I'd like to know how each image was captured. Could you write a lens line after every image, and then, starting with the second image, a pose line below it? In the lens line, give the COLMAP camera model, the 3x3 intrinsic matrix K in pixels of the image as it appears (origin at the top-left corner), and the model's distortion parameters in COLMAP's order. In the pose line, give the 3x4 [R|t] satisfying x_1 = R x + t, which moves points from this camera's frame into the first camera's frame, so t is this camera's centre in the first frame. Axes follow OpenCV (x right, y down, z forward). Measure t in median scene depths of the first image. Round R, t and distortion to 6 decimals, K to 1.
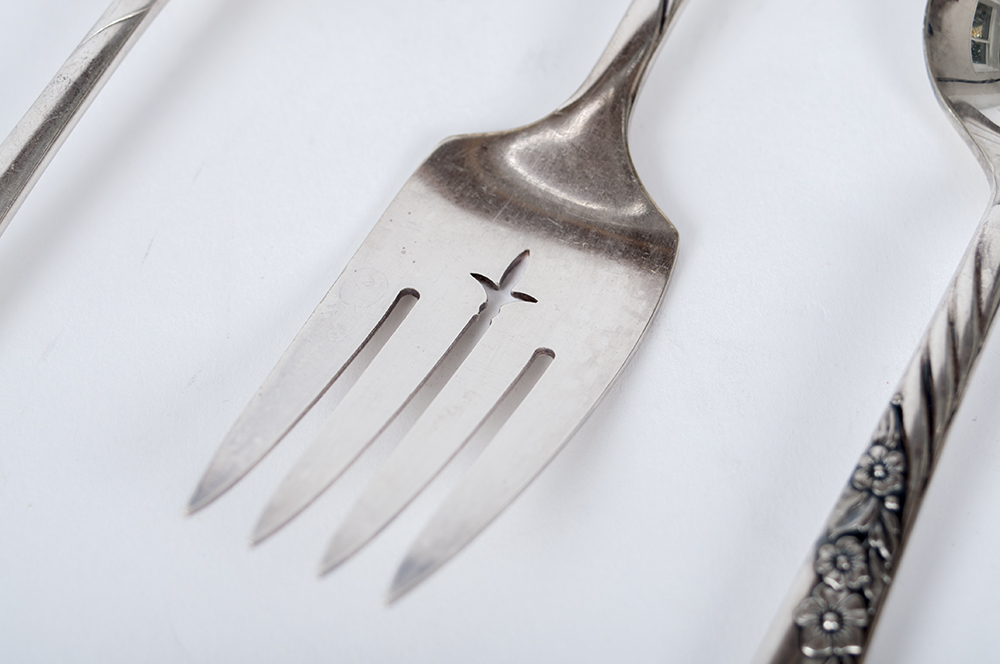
lens RADIAL K [[2421.8, 0, 500.0], [0, 2421.8, 332.0], [0, 0, 1]] dist [0.014807, -0.578668]
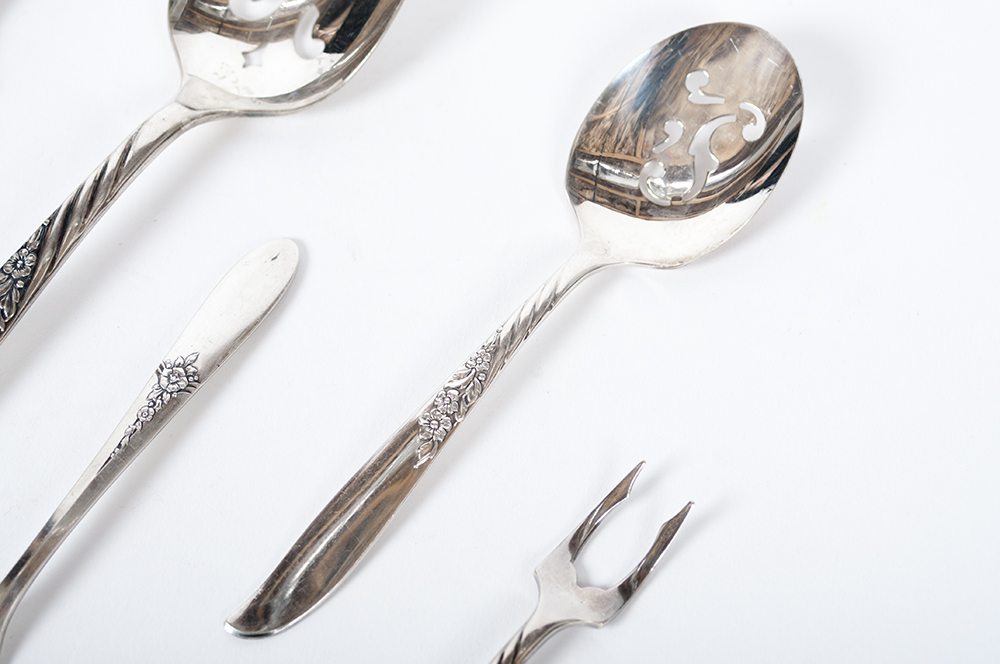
lens RADIAL K [[2421.8, 0, 500.0], [0, 2421.8, 332.0], [0, 0, 1]] dist [0.014807, -0.578668]
pose [[0.982818, 0.173339, -0.063425, 0.580569], [-0.166191, 0.980538, 0.104530, -0.119684], [0.080309, -0.092193, 0.992497, -0.577325]]
